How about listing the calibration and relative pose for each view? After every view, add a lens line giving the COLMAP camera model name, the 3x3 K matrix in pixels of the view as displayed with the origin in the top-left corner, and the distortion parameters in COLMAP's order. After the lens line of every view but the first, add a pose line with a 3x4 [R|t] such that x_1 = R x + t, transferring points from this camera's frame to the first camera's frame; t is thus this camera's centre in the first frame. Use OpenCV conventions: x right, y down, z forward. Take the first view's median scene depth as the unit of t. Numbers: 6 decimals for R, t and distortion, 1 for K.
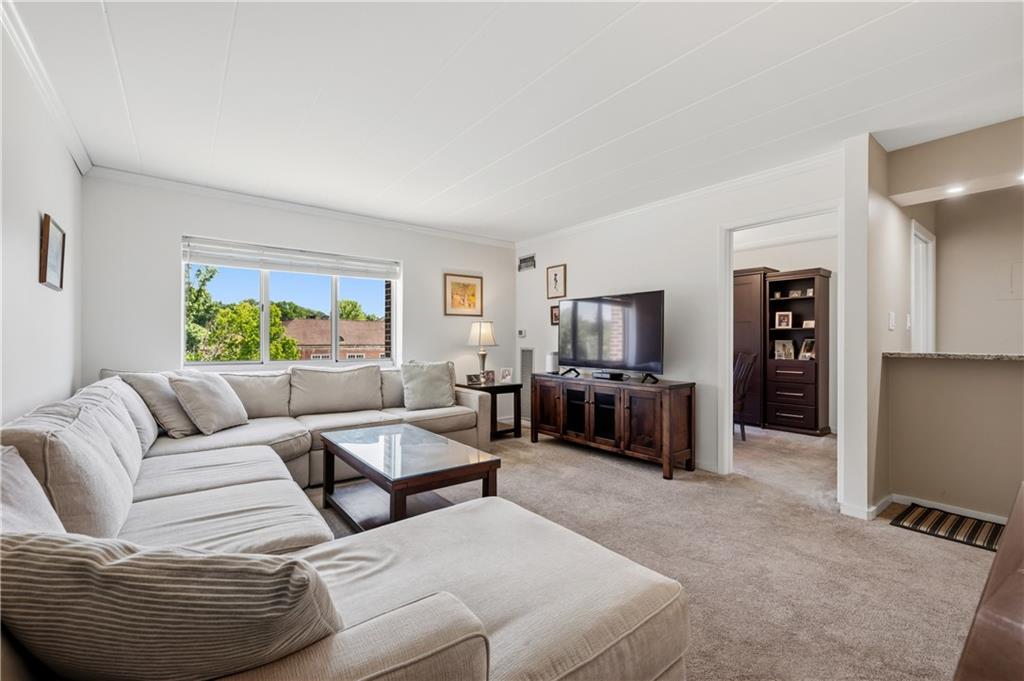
lens RADIAL K [[430.5, 0, 512.0], [0, 430.5, 340.5], [0, 0, 1]] dist [0.001494, -0.000121]
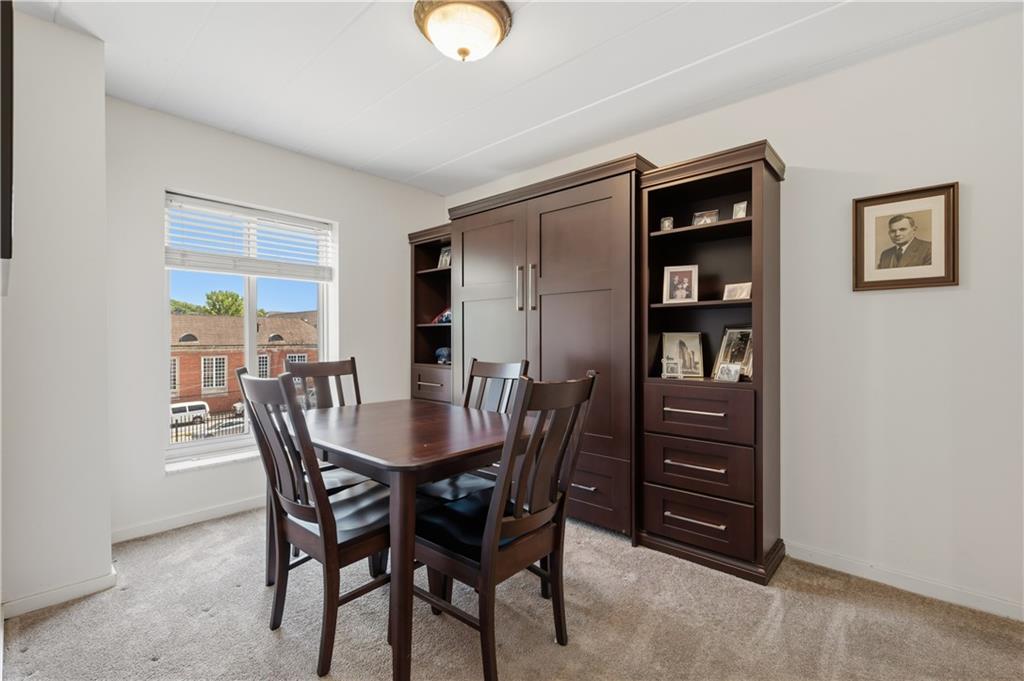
lens RADIAL K [[447.7, 0, 512.0], [0, 447.7, 340.5], [0, 0, 1]] dist [-0.001417, -0.000069]
pose [[0.982340, -0.003537, 0.187069, 0.390556], [0.002953, 0.999990, 0.003401, 0.005231], [-0.187079, -0.002789, 0.982341, 0.606826]]
